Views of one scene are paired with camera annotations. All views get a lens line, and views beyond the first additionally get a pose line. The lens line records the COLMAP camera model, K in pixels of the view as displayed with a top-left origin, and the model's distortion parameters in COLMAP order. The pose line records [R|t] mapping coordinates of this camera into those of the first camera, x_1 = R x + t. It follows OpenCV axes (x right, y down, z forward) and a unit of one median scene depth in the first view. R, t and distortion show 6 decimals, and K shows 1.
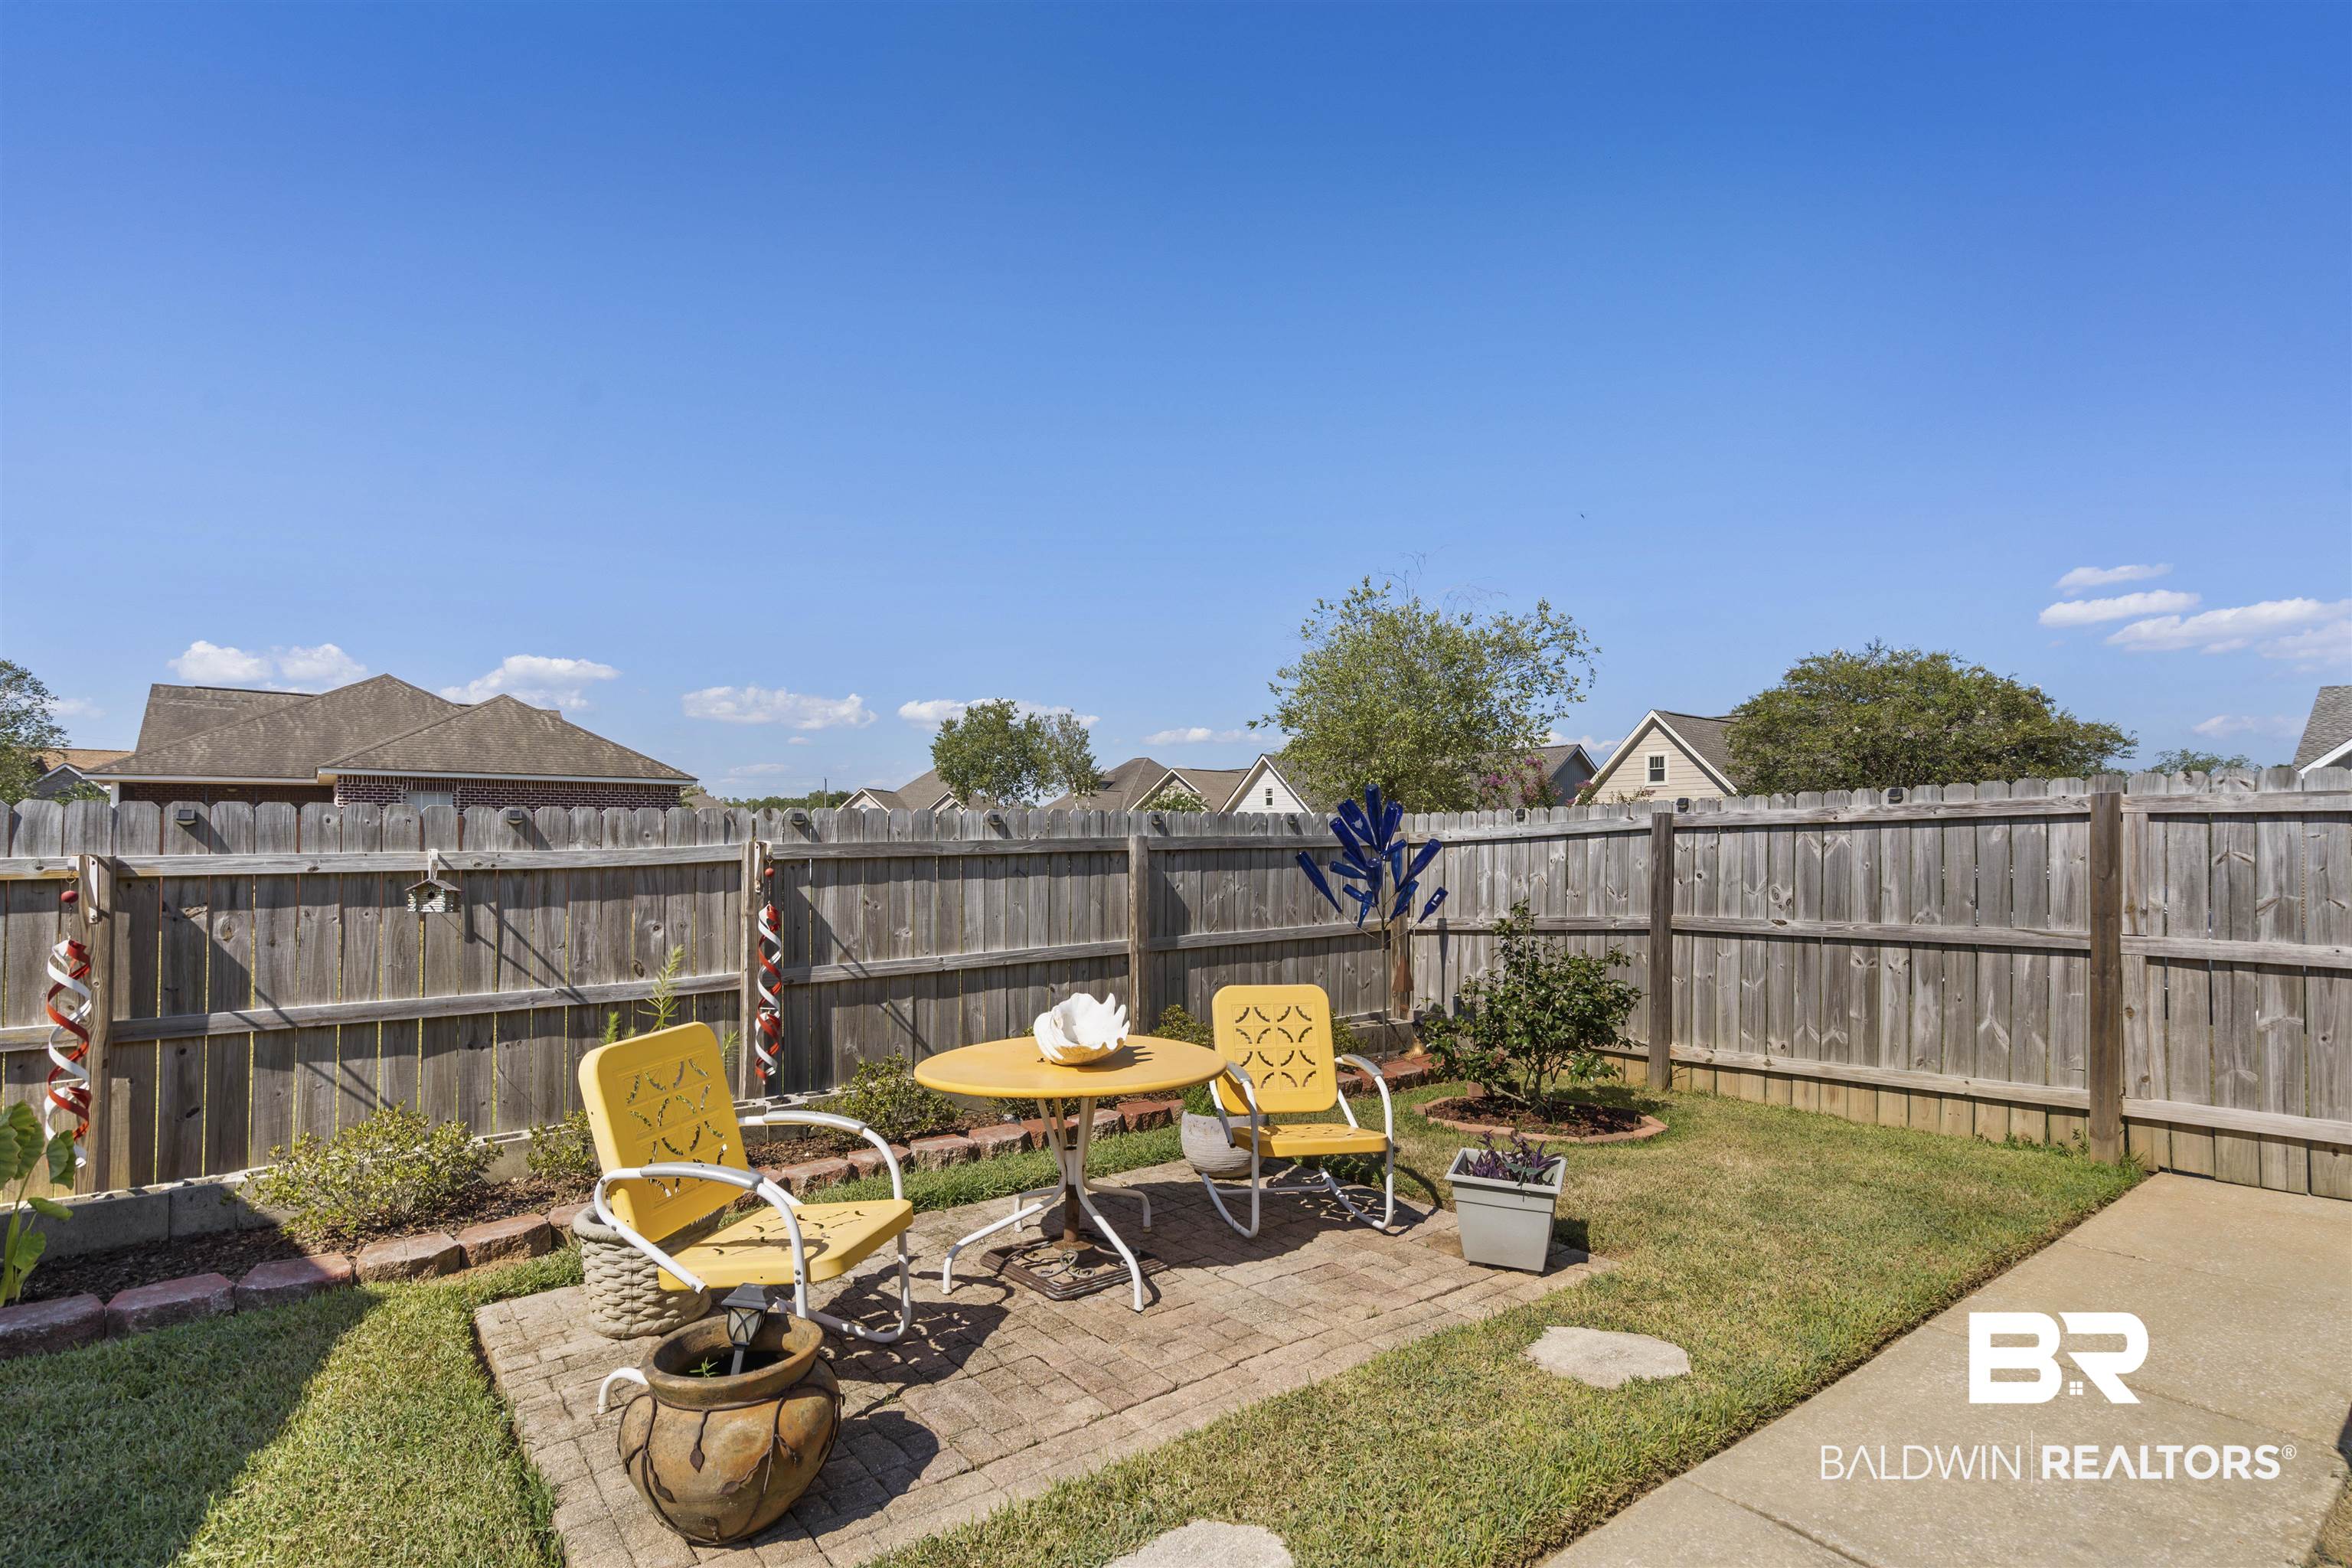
lens RADIAL K [[1114.9, 0, 1171.8], [0, 1114.9, 793.4], [0, 0, 1]] dist [0.002622, 0.000283]
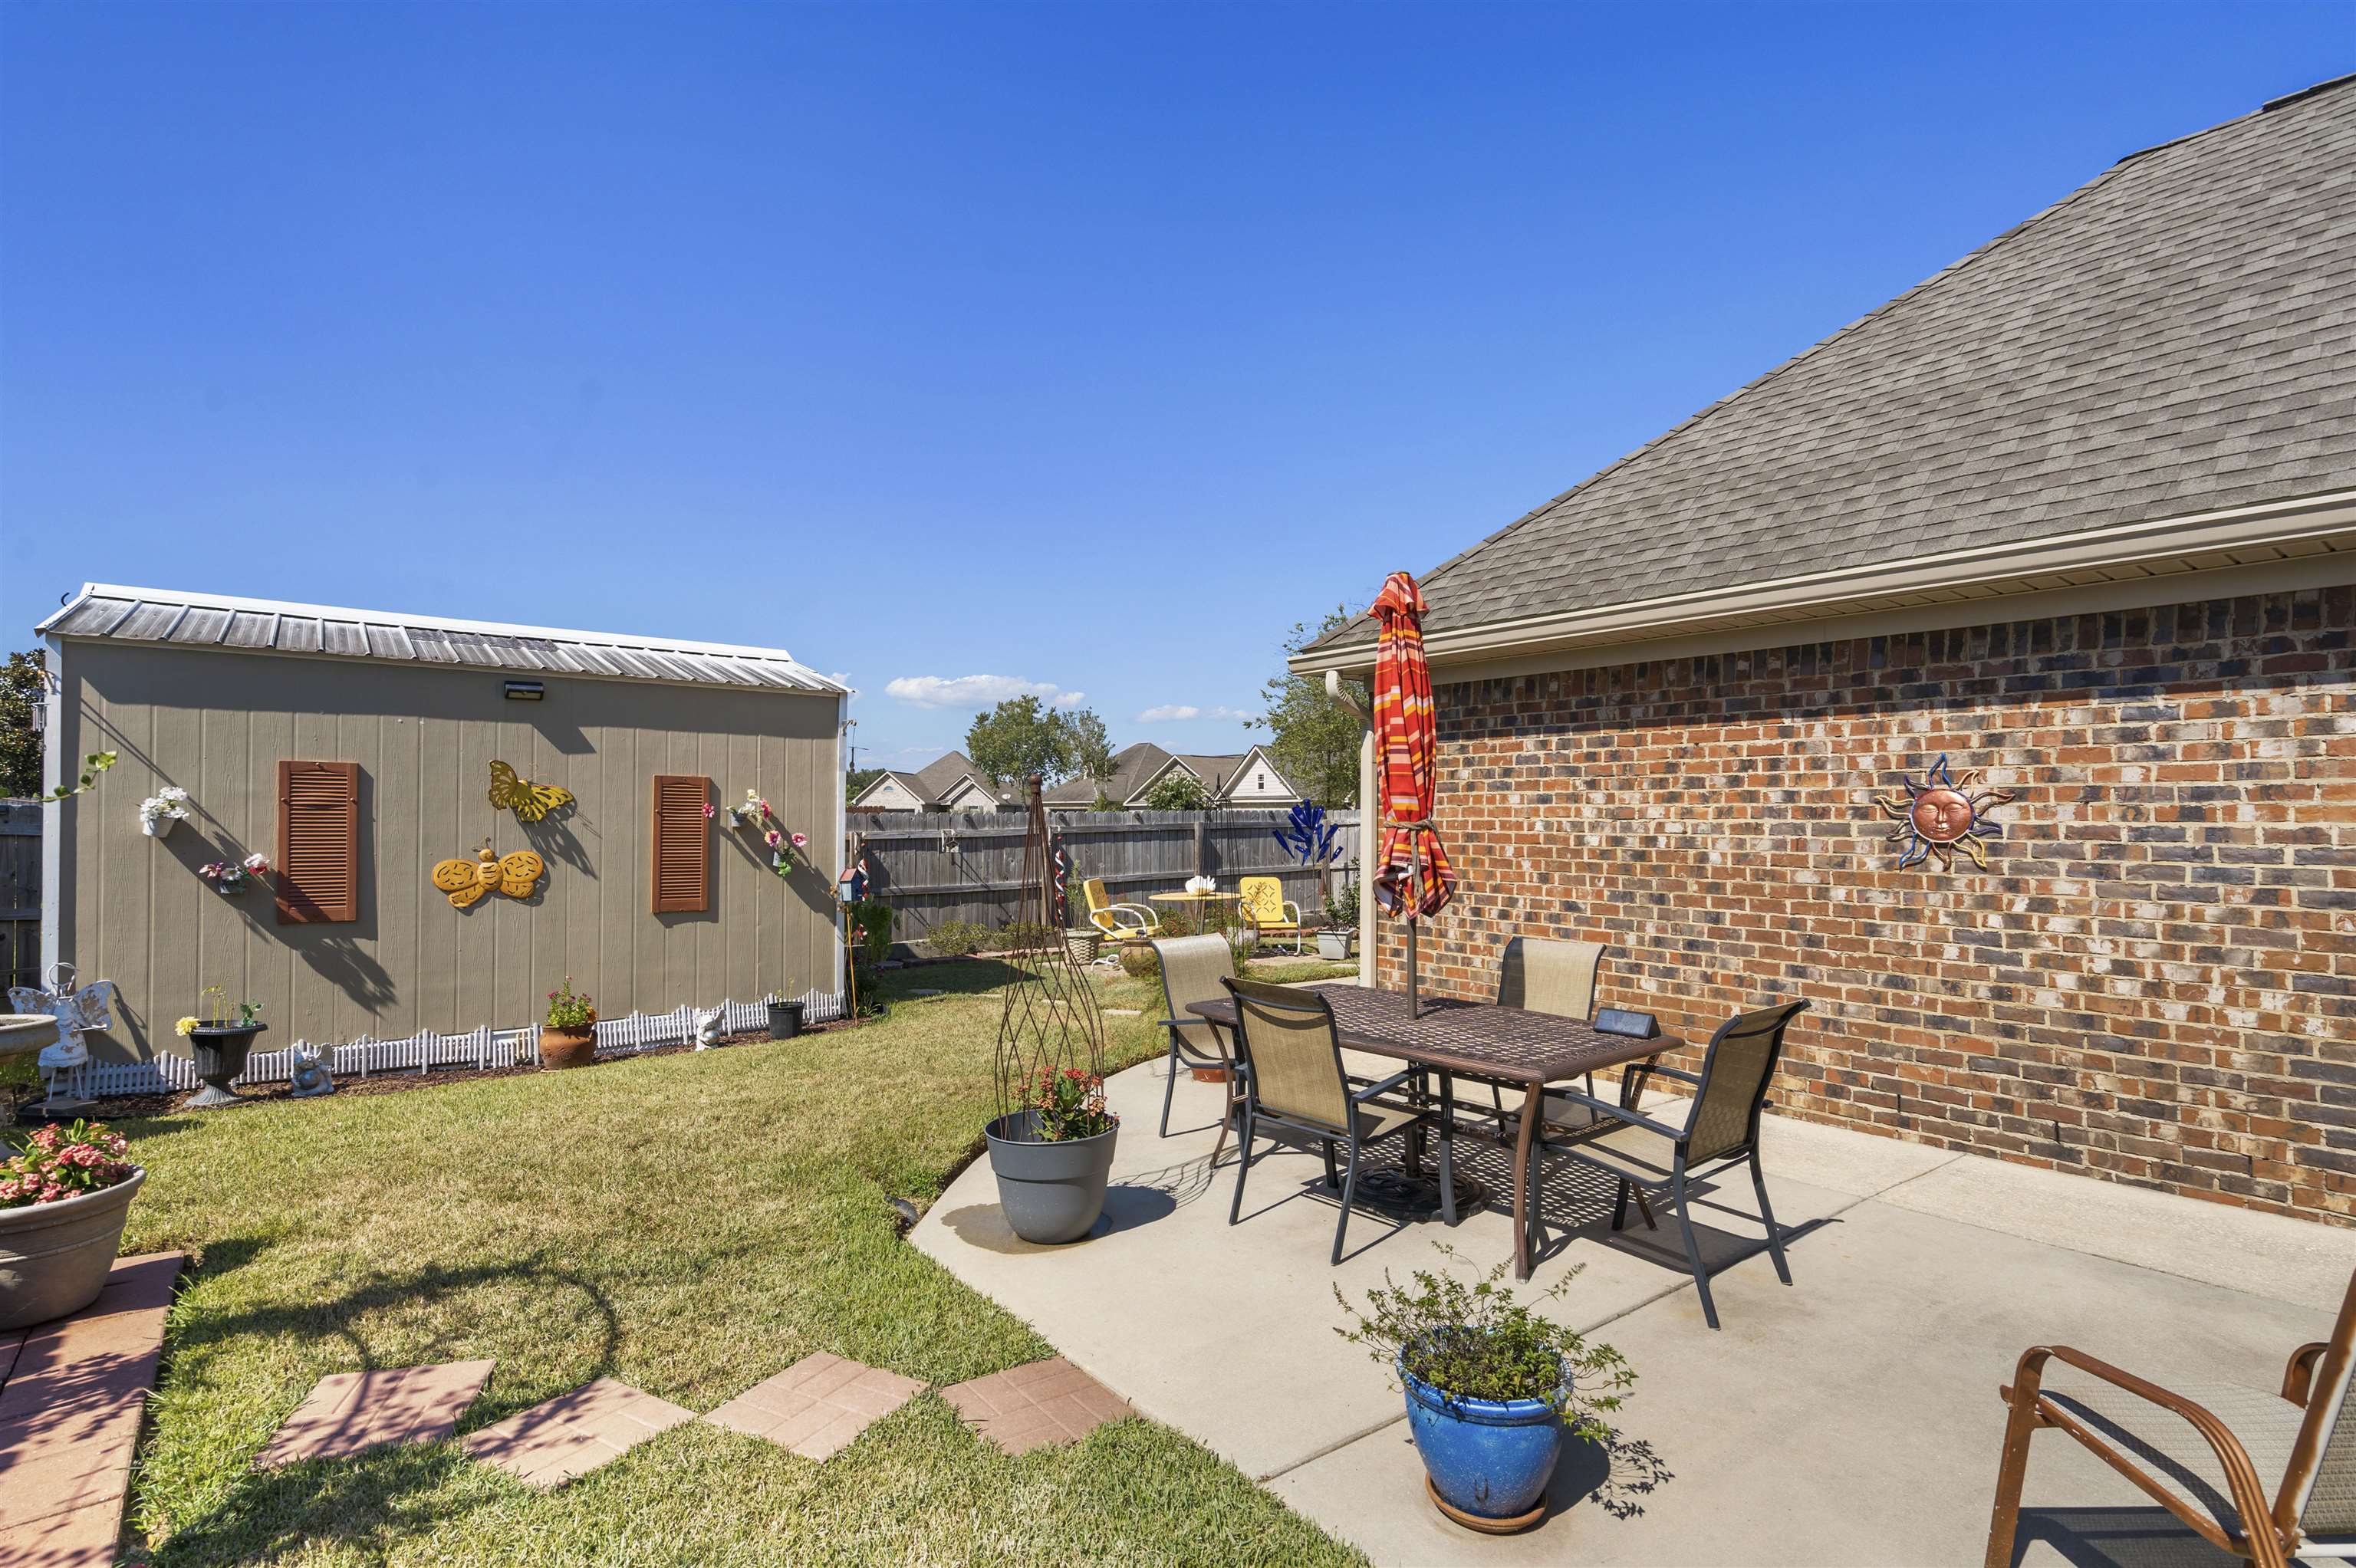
lens RADIAL K [[1116.7, 0, 1173.8], [0, 1116.7, 793.4], [0, 0, 1]] dist [0.002622, 0.000283]
pose [[0.999962, 0.000362, 0.008708, -0.019824], [-0.000542, 0.999785, 0.020729, -0.012637], [-0.008698, -0.020733, 0.999747, -0.233444]]
